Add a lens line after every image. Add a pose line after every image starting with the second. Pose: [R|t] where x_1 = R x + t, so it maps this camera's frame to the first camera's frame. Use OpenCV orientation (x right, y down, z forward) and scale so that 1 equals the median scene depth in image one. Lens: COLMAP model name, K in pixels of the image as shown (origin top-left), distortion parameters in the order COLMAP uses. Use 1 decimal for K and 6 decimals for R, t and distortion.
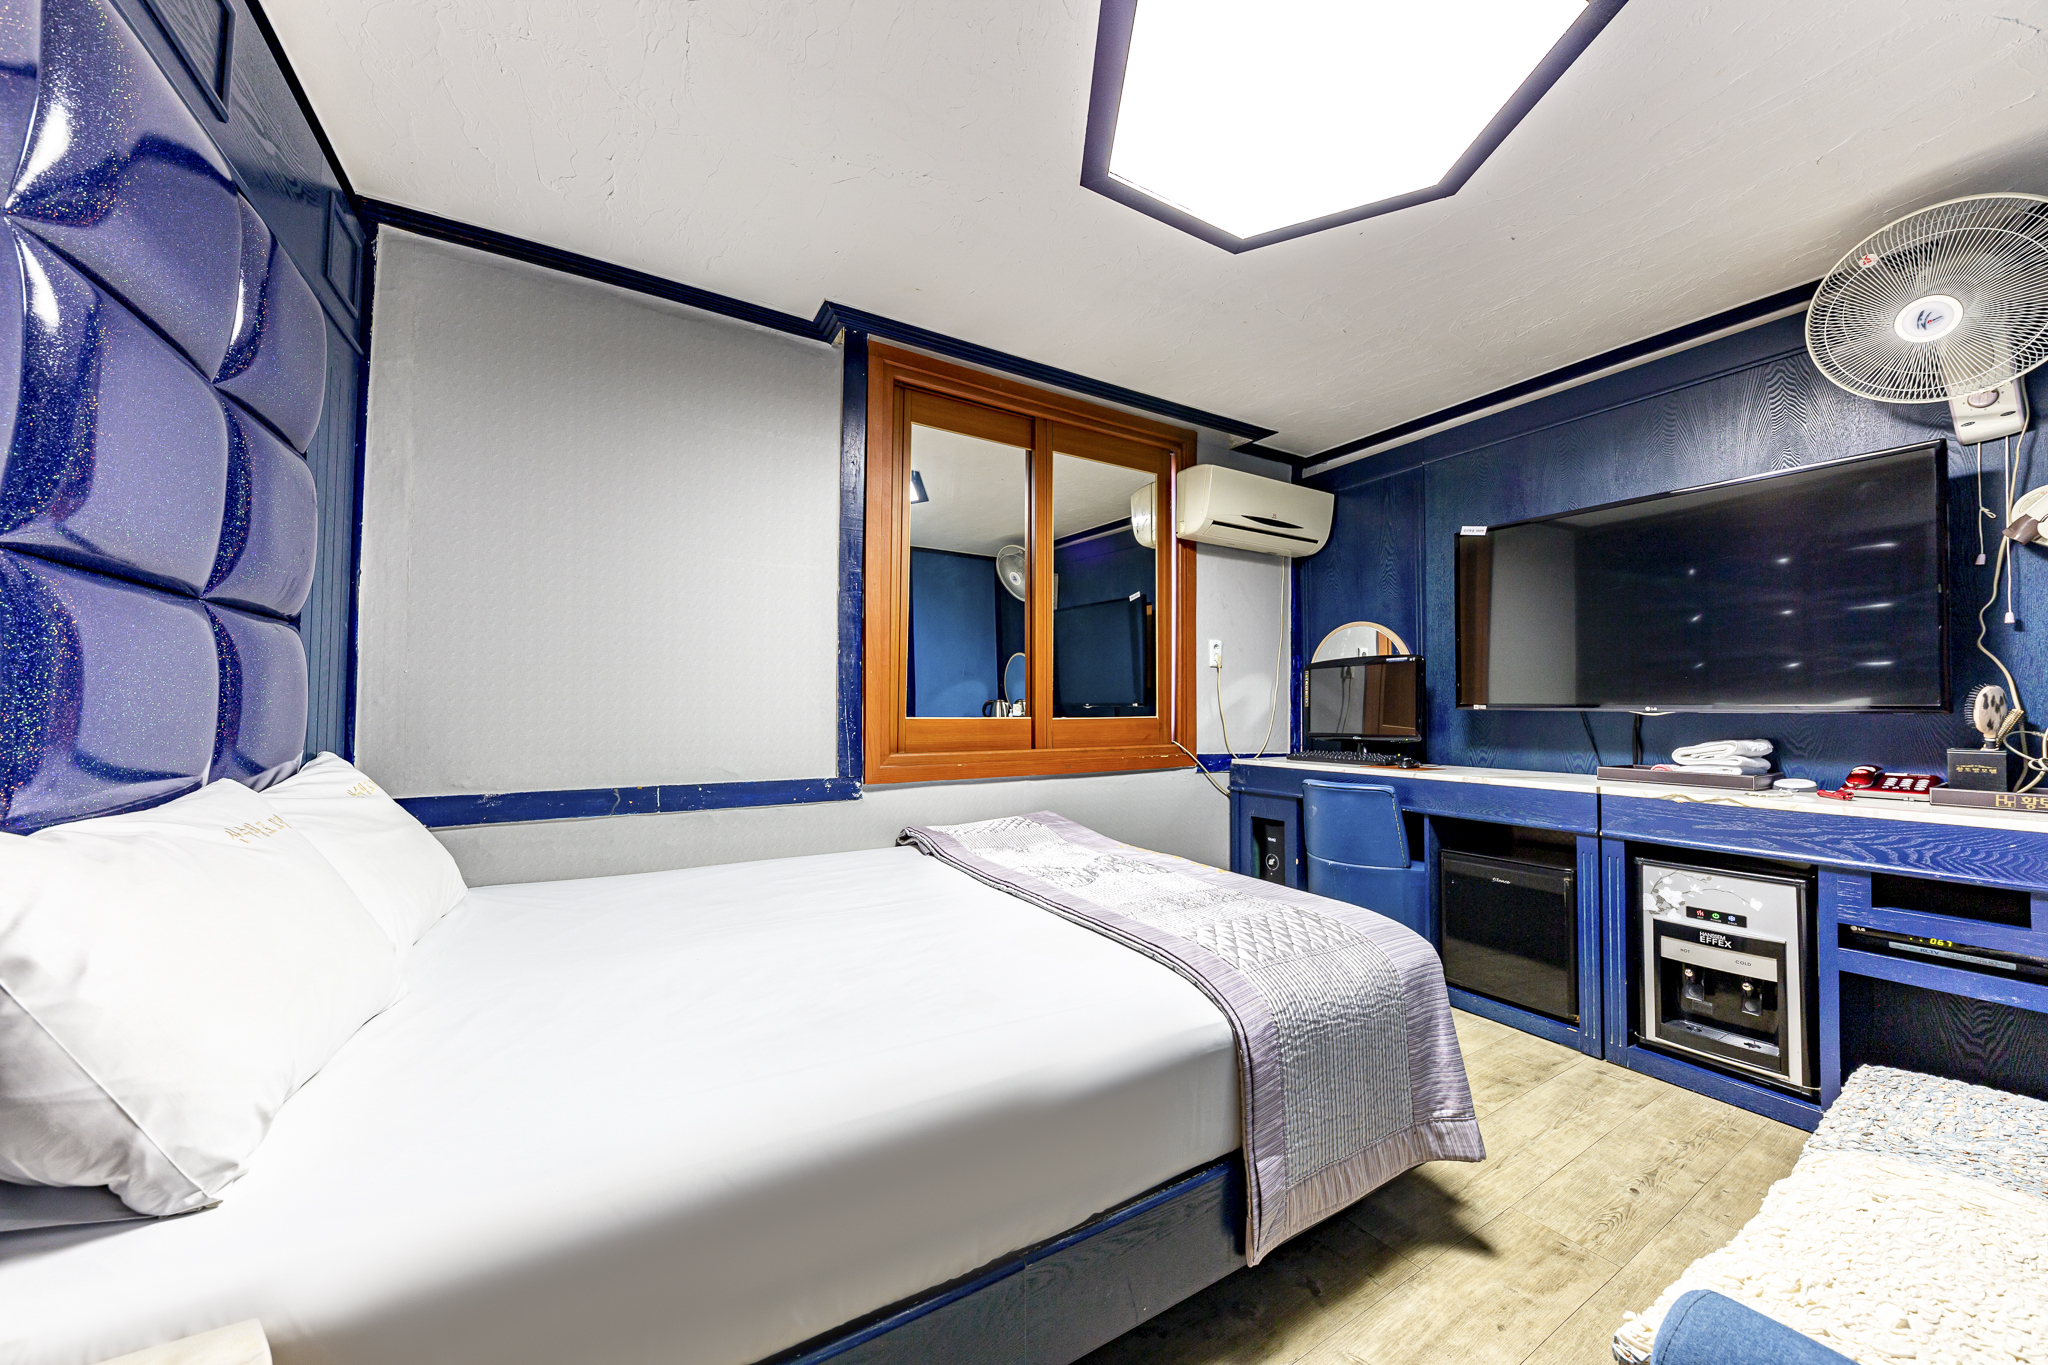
lens RADIAL K [[711.4, 0, 1026.2], [0, 711.4, 690.6], [0, 0, 1]] dist [-0.002956, -0.000207]
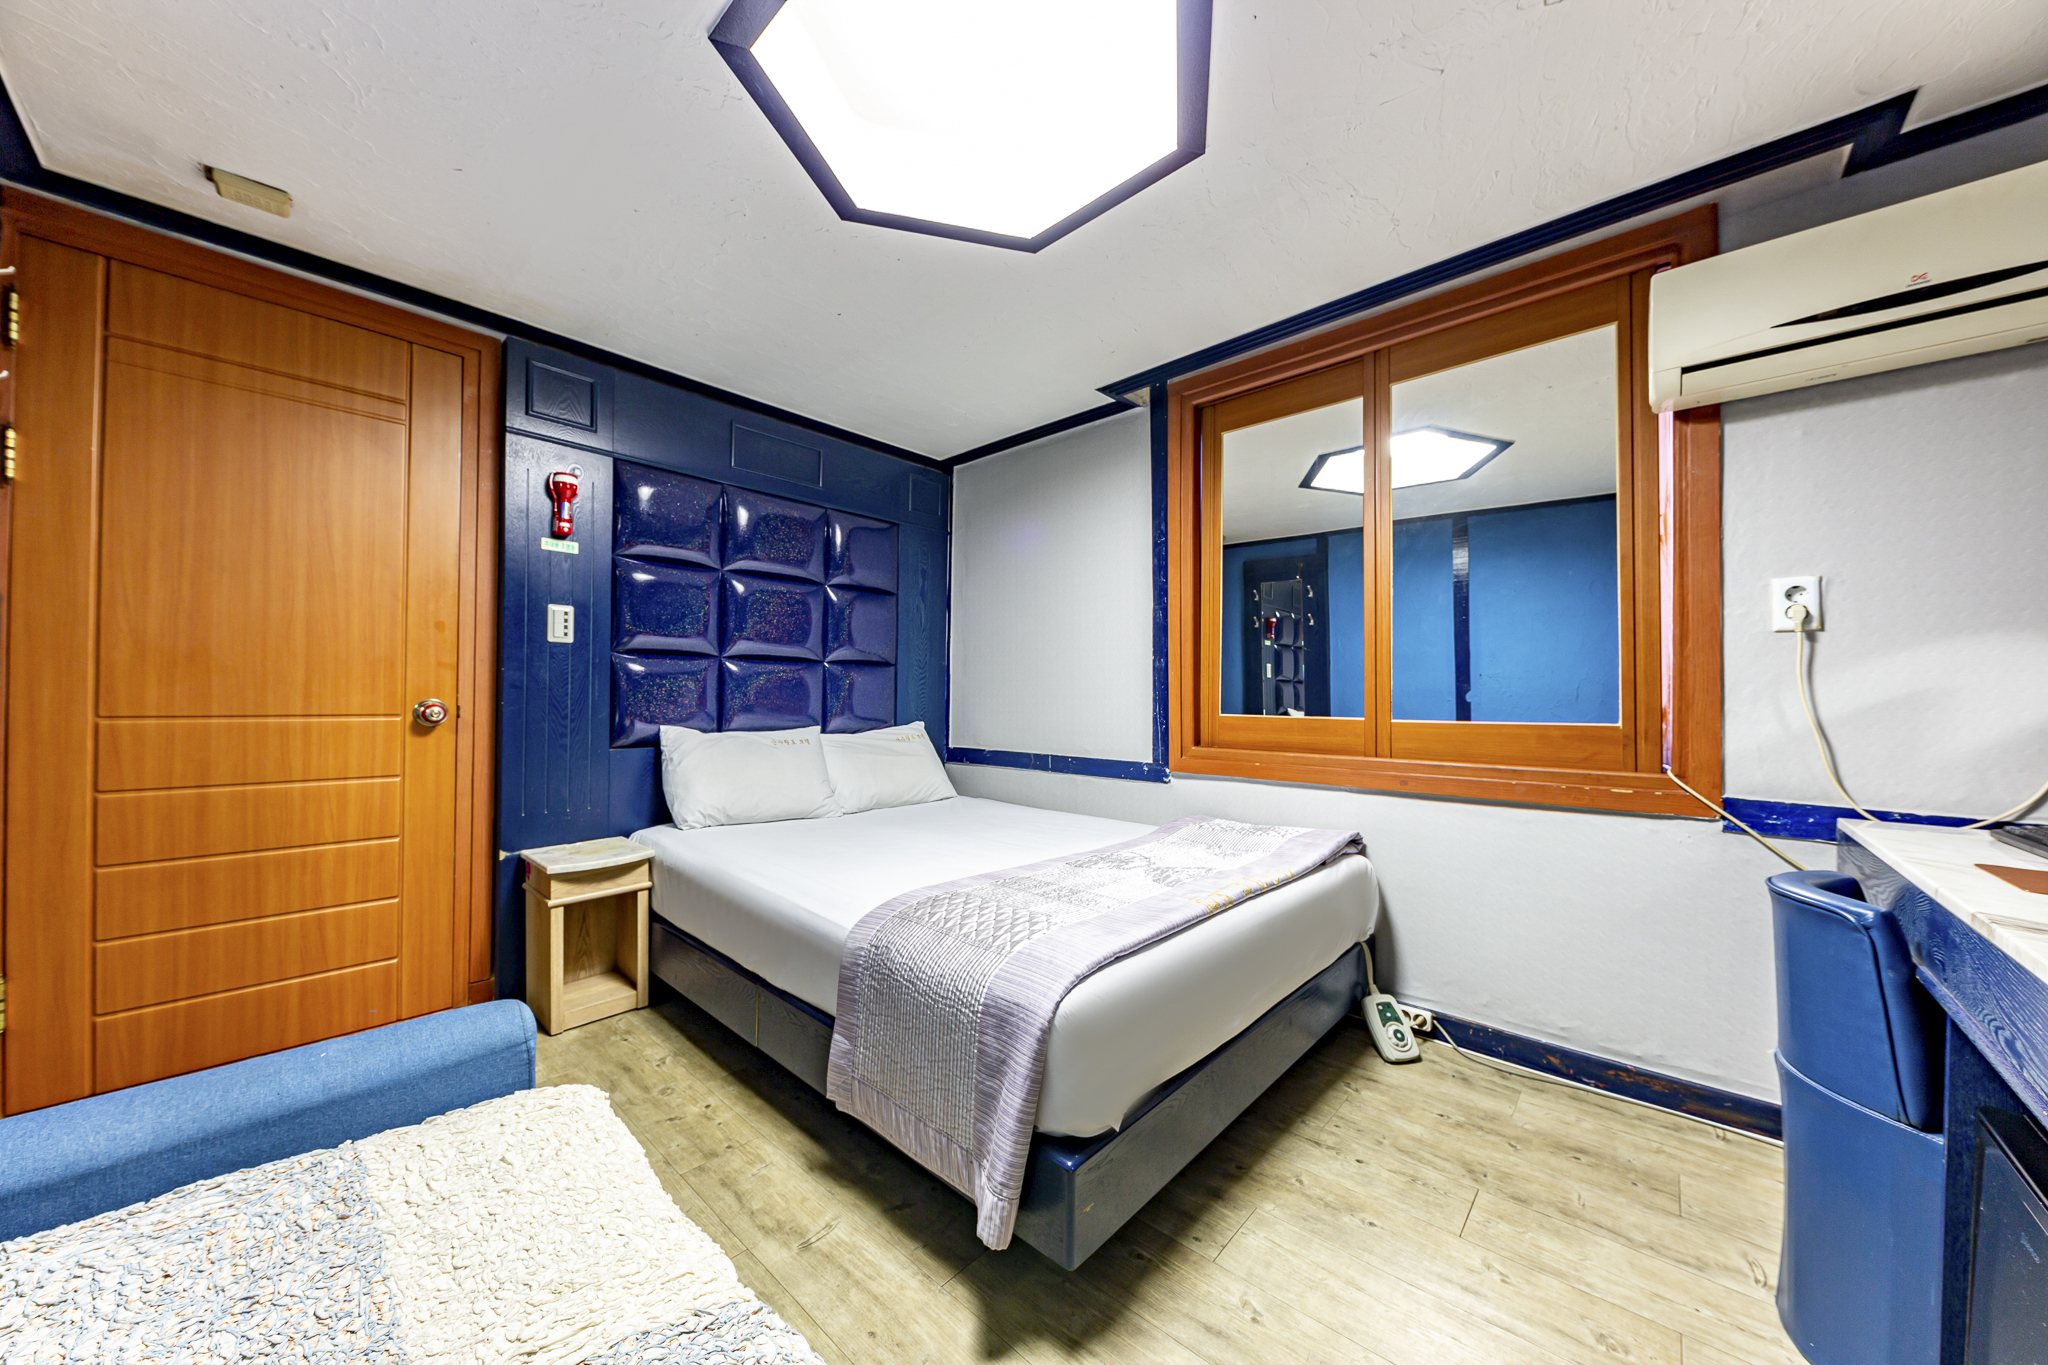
lens RADIAL K [[705.0, 0, 1019.4], [0, 705.0, 688.7], [0, 0, 1]] dist [0.007519, -0.000074]
pose [[0.281256, -0.014440, -0.959524, 0.814704], [0.014413, 0.999838, -0.010822, 0.006946], [0.959524, -0.010786, 0.281419, 0.447983]]
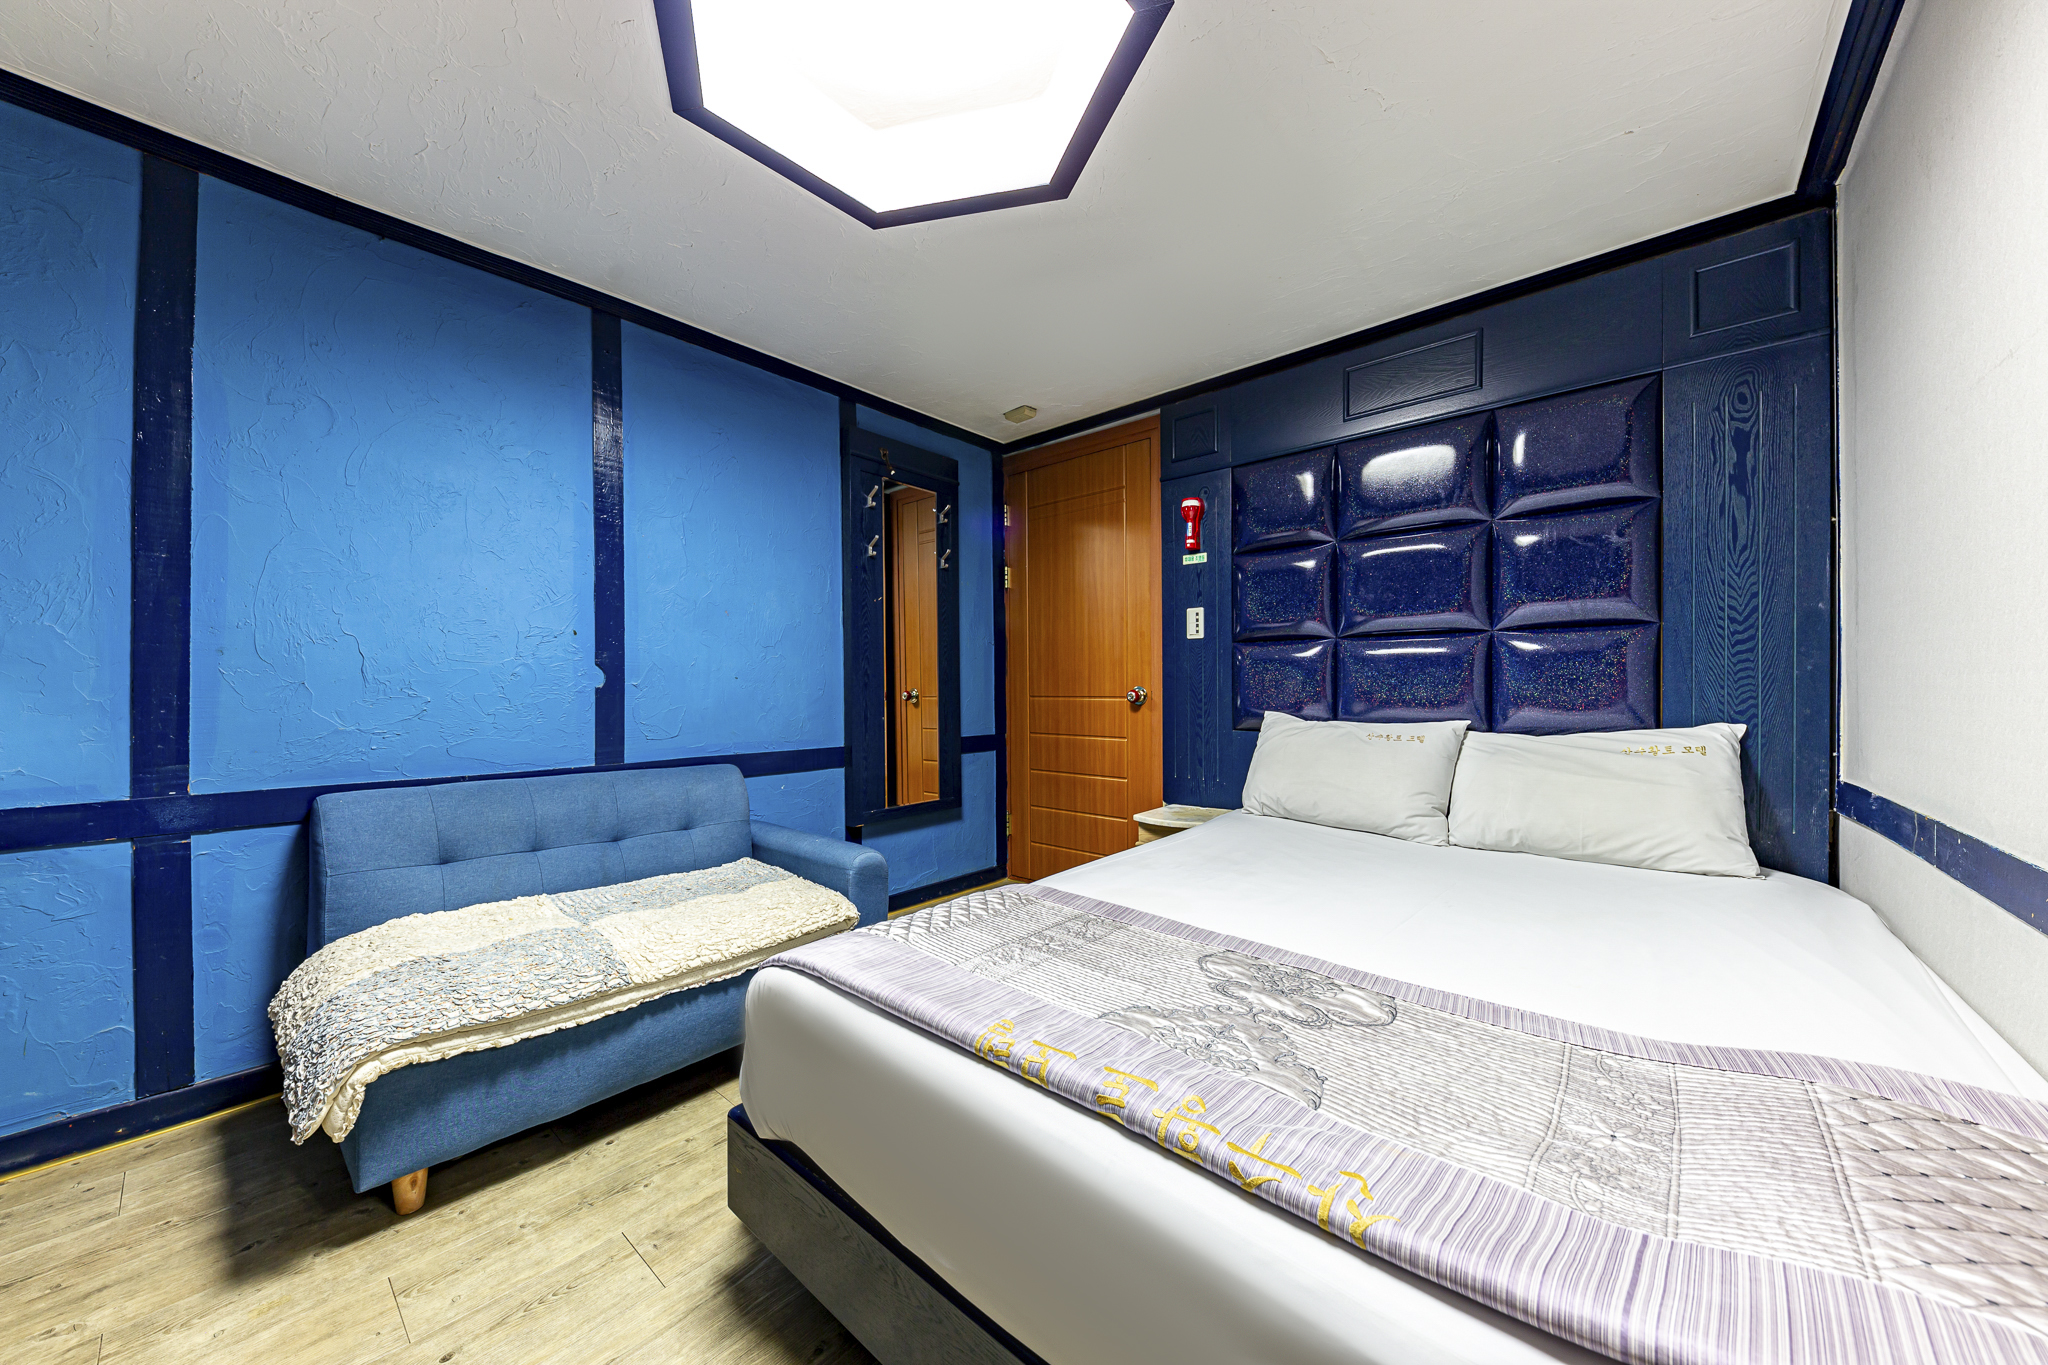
lens RADIAL K [[705.0, 0, 1019.4], [0, 705.0, 688.7], [0, 0, 1]] dist [0.007519, -0.000074]
pose [[-0.952275, 0.001578, -0.305239, 0.315063], [0.007444, 0.999809, -0.018056, 0.026853], [0.305152, -0.019466, -0.952105, 1.180560]]
